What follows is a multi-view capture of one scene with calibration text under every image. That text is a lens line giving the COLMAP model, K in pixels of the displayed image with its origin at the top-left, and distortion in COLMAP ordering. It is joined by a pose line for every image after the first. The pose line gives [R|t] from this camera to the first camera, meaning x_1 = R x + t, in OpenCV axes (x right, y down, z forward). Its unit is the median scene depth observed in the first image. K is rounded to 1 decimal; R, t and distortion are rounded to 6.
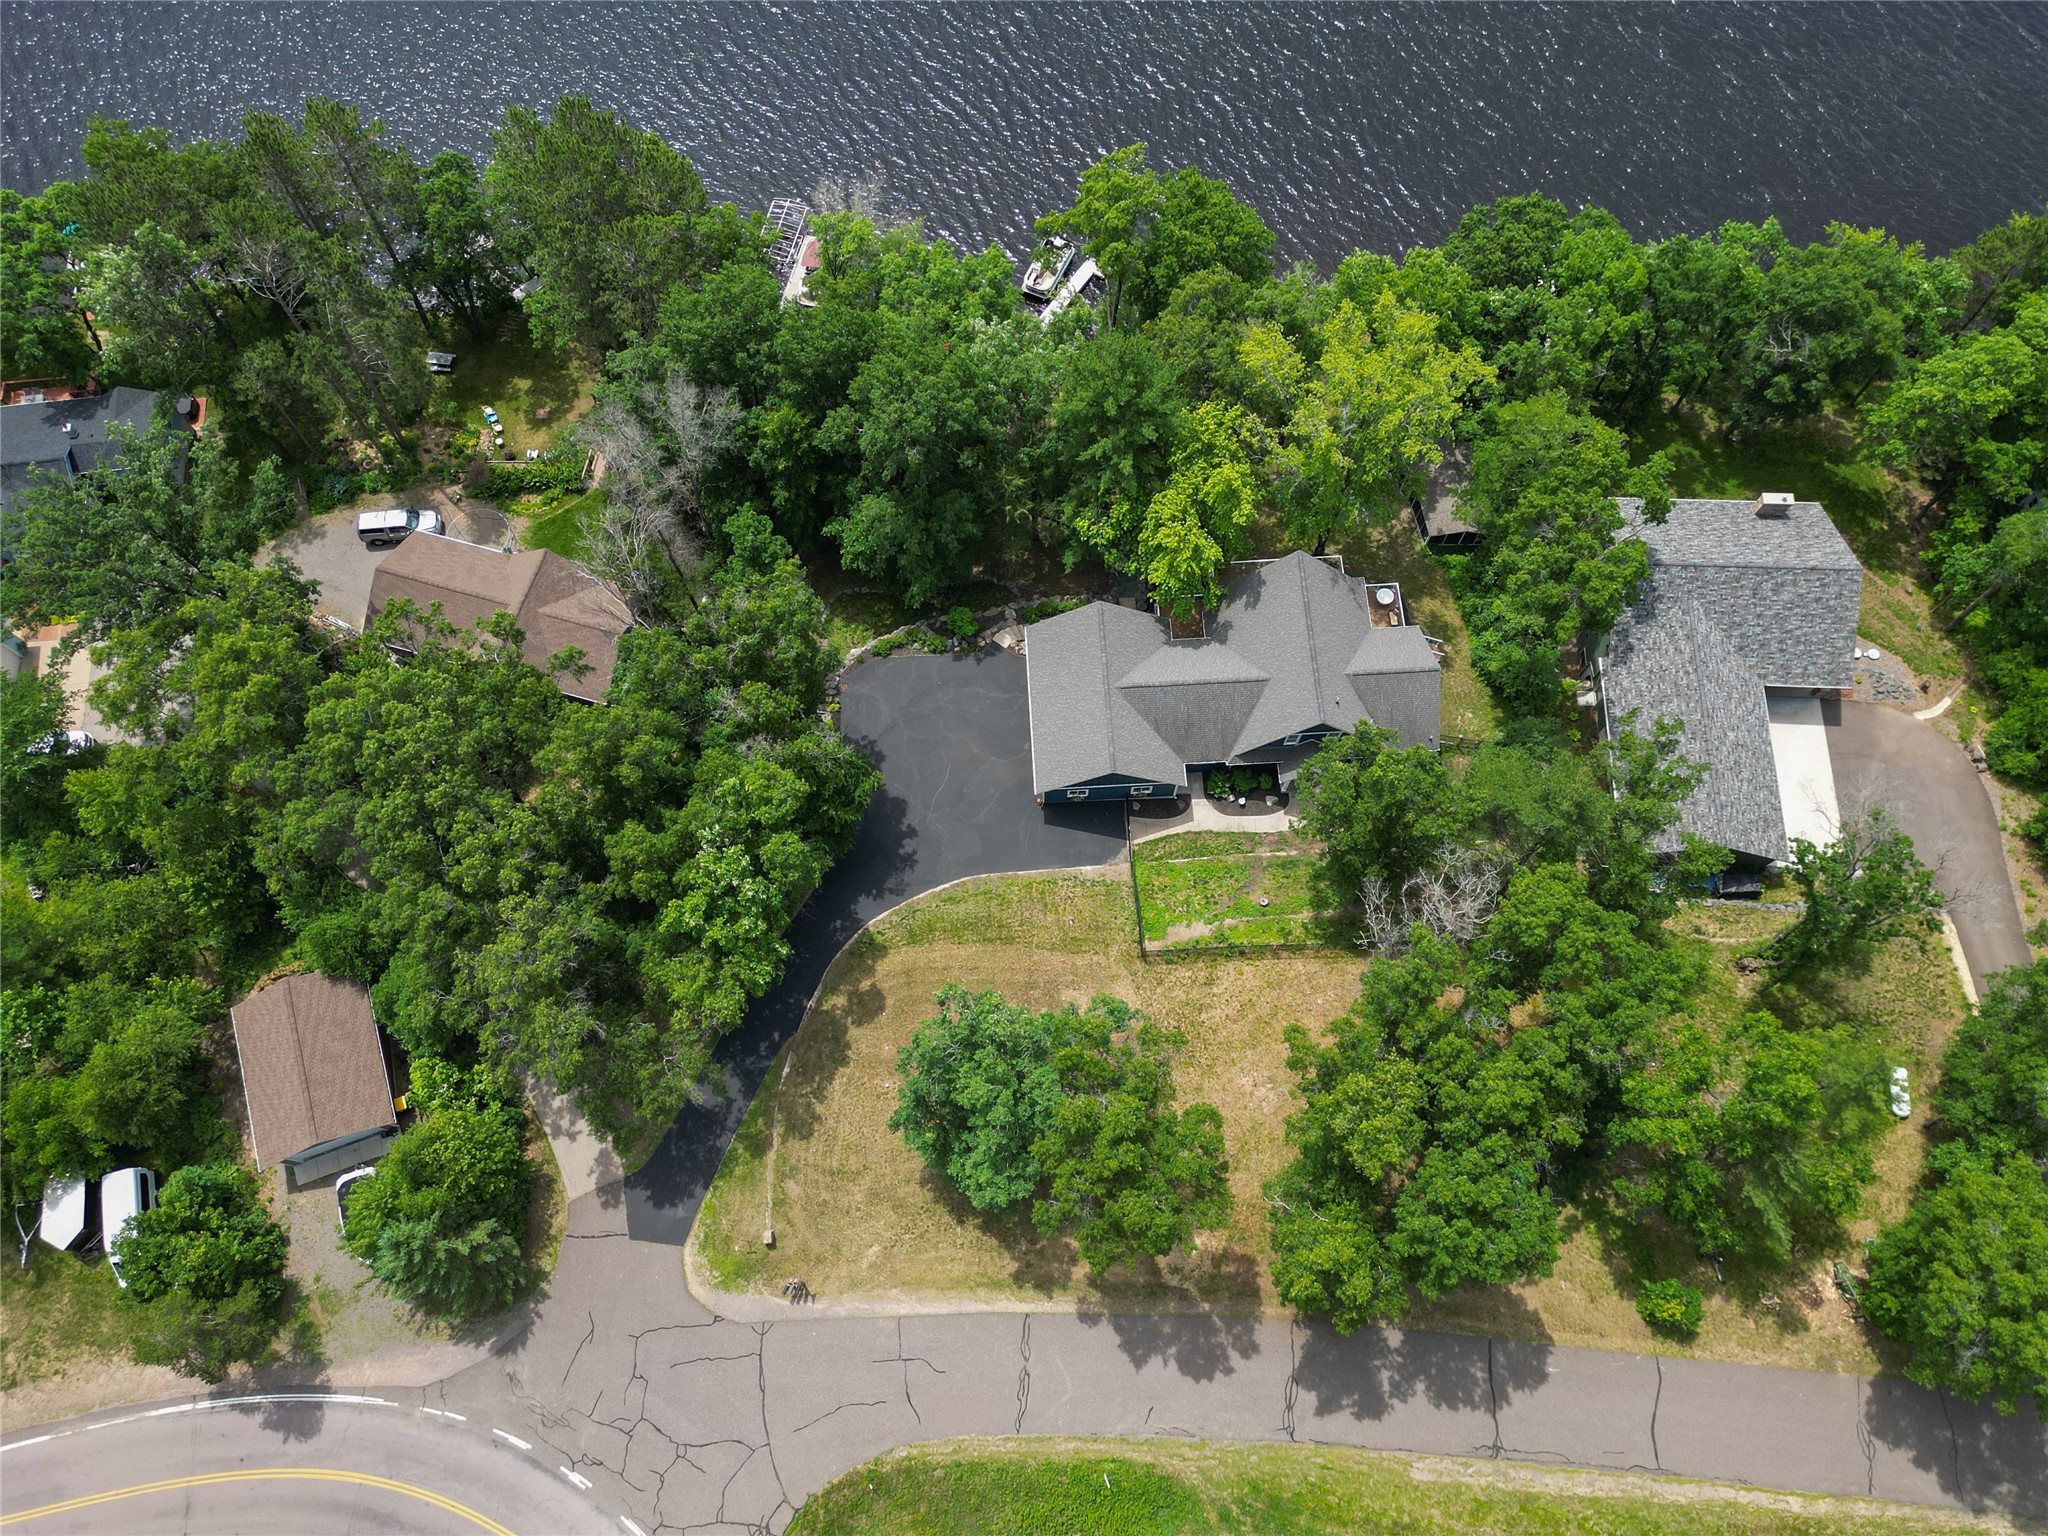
lens RADIAL K [[1422.7, 0, 1024.0], [0, 1422.7, 768.0], [0, 0, 1]] dist [0.095912, -0.096195]
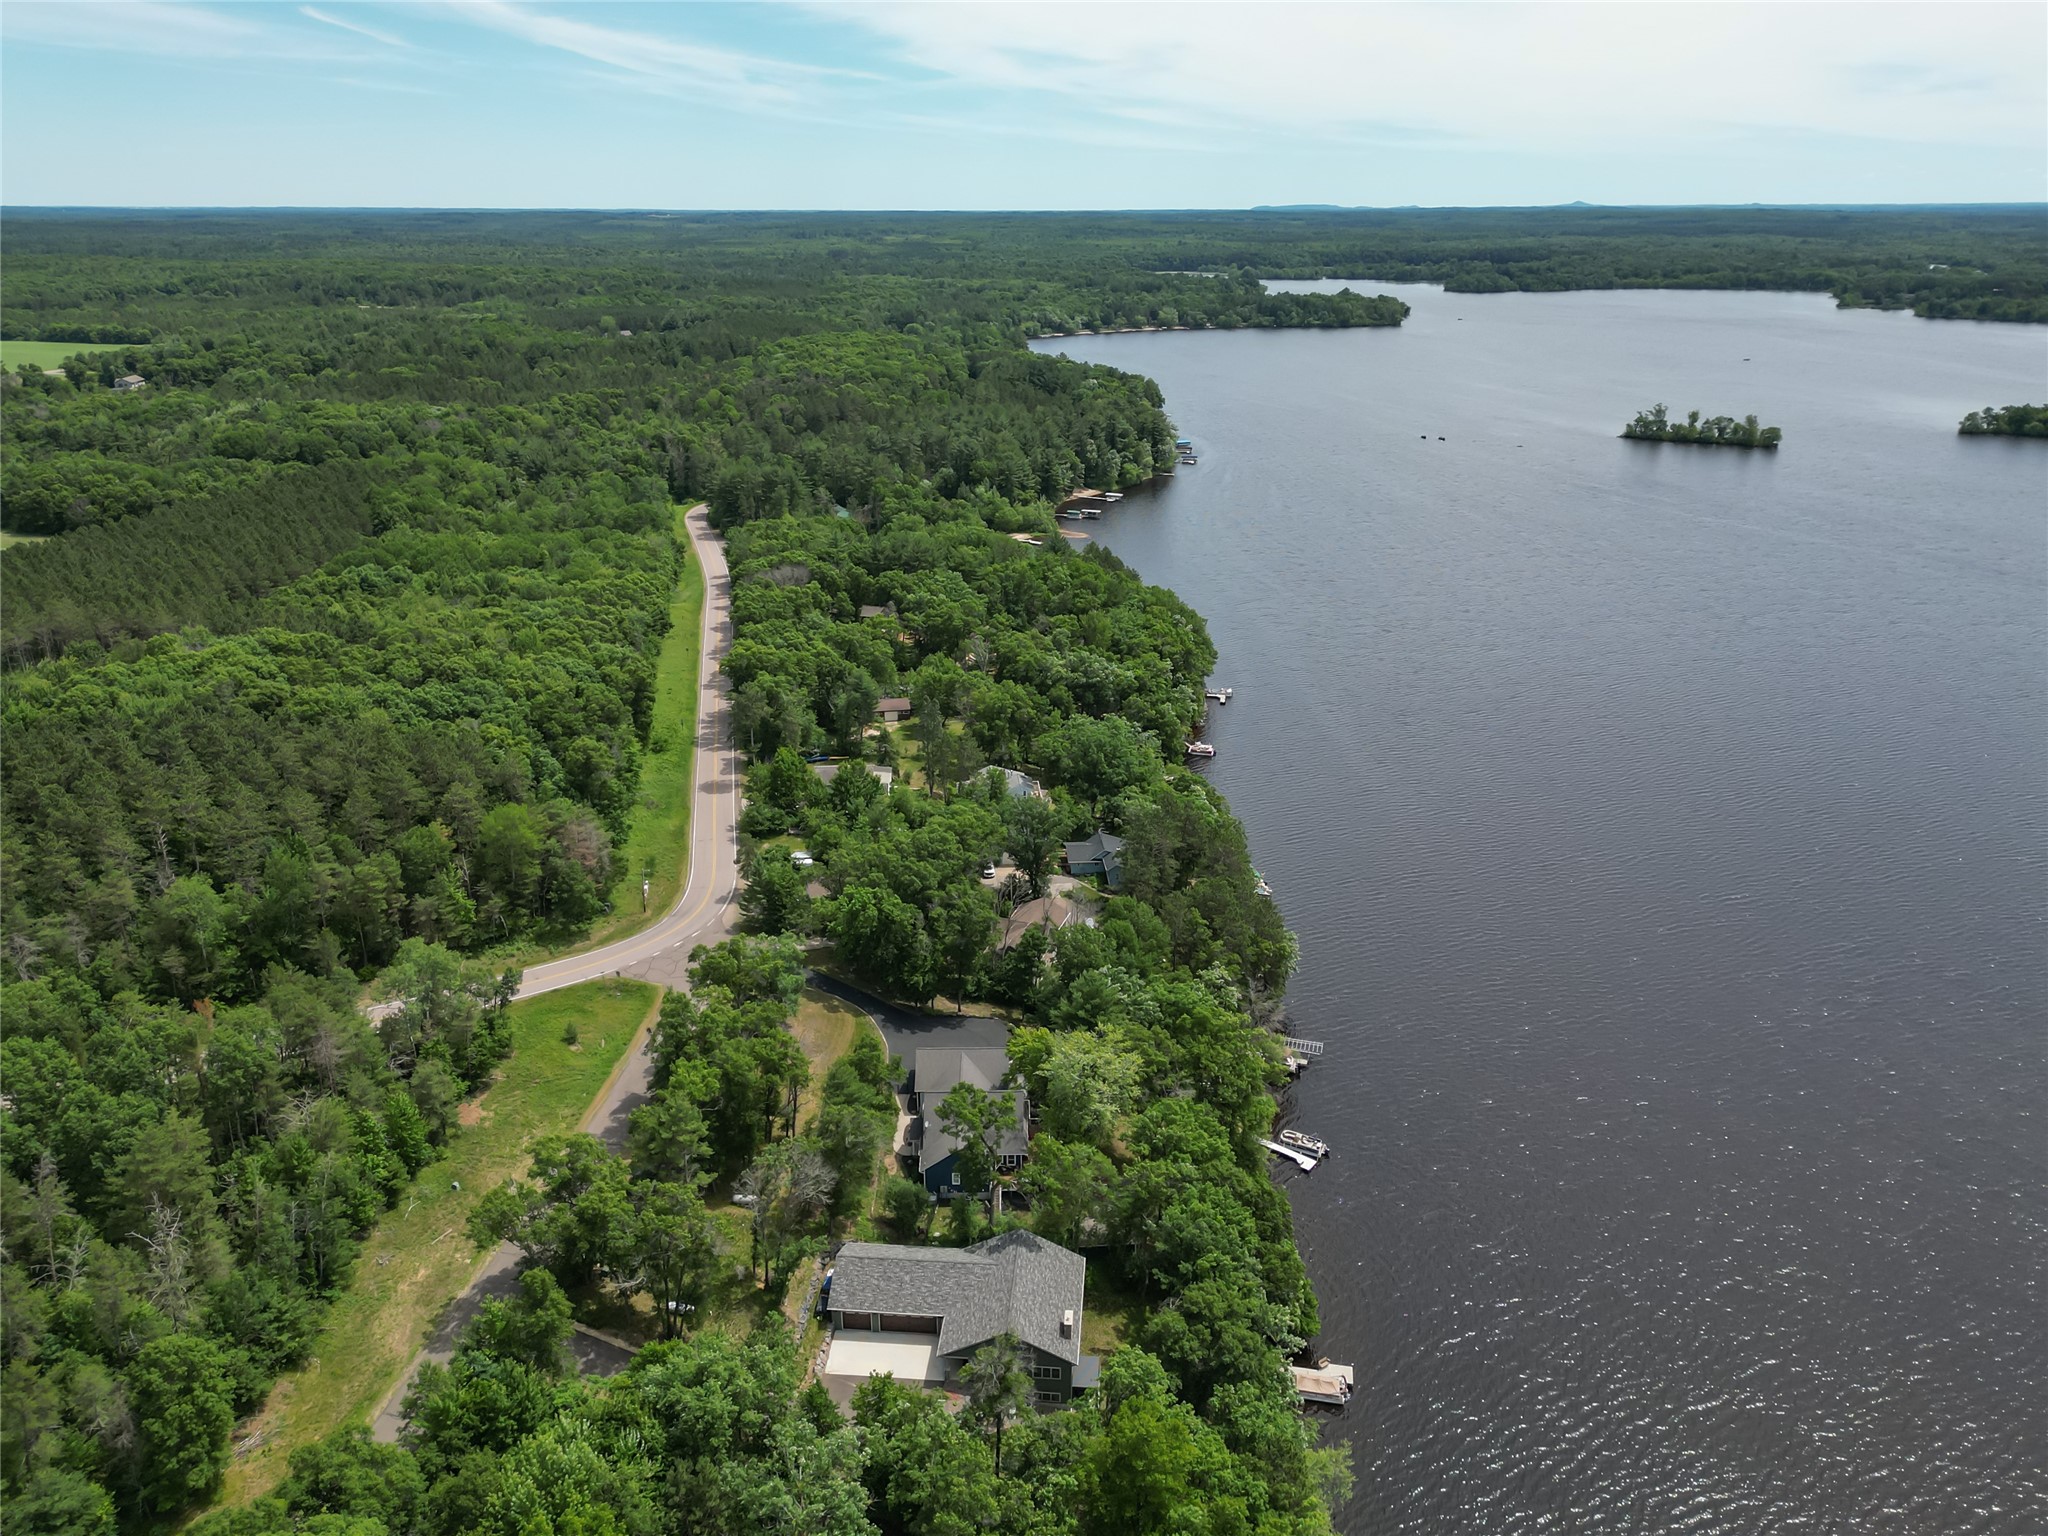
lens RADIAL K [[1433.3, 0, 1022.2], [0, 1433.3, 781.6], [0, 0, 1]] dist [0.134601, -0.151479]
pose [[-0.043894, 0.373981, -0.926397, 1.872399], [-0.934559, 0.312363, 0.170380, -0.625672], [0.353091, 0.873251, 0.335797, 0.002789]]
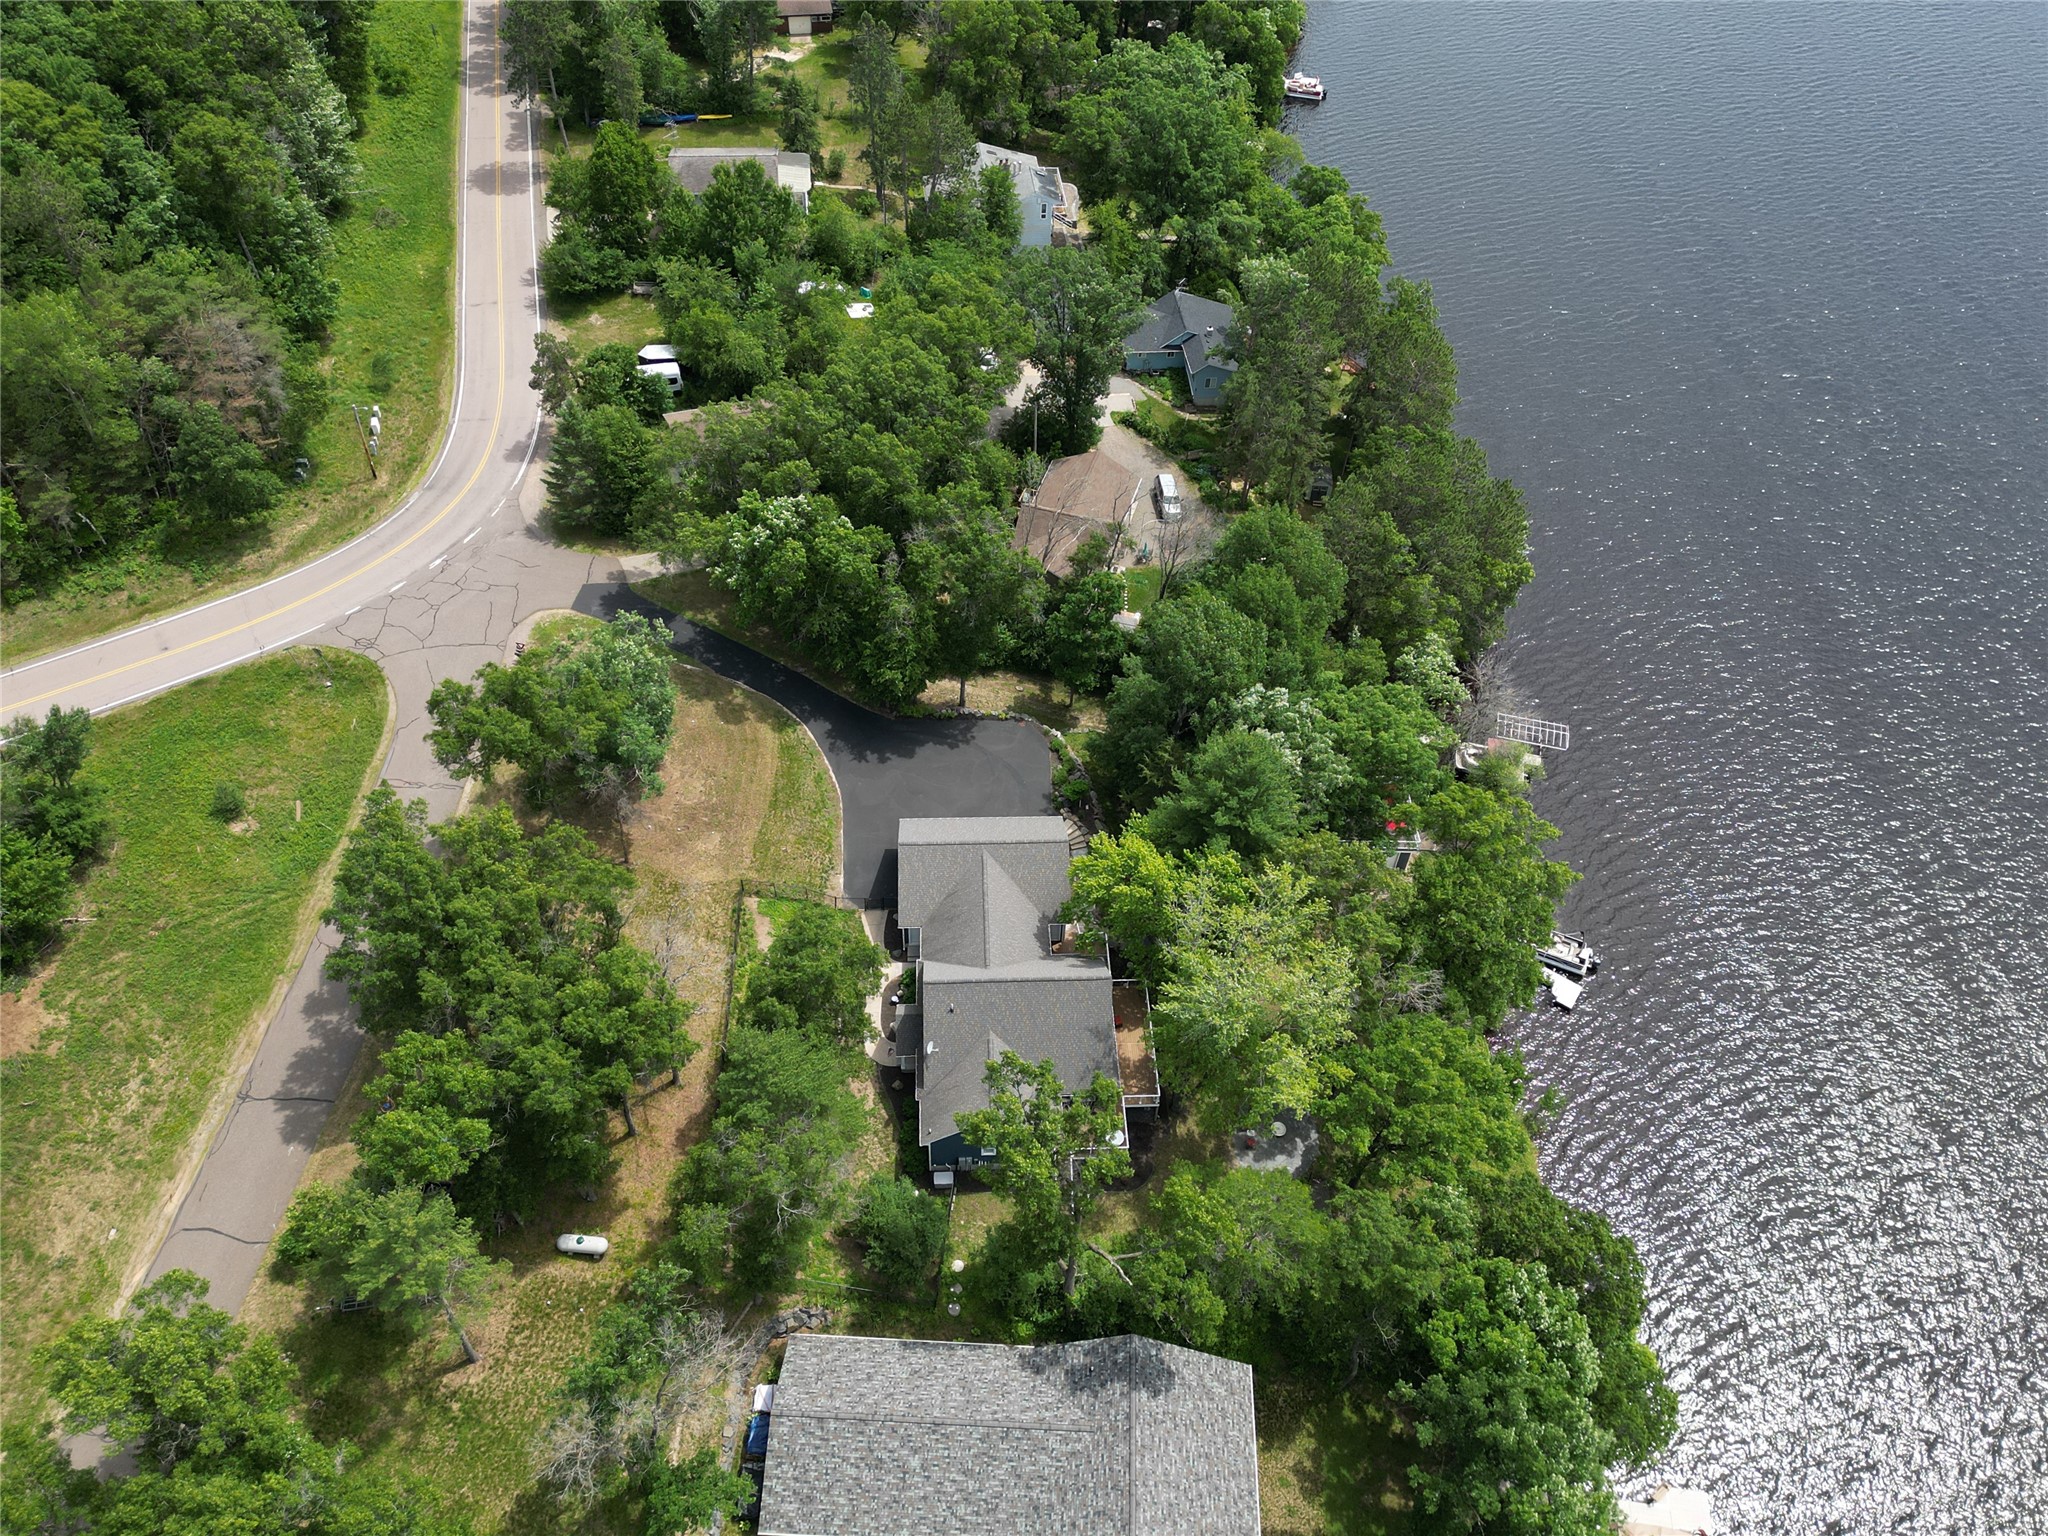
lens RADIAL K [[1511.0, 0, 1055.0], [0, 1511.0, 753.6], [0, 0, 1]] dist [0.080746, -0.071642]
pose [[0.005311, 0.742750, -0.669548, 0.808884], [-0.949567, 0.213668, 0.229497, -0.403386], [0.313520, 0.634562, 0.706426, 0.154154]]
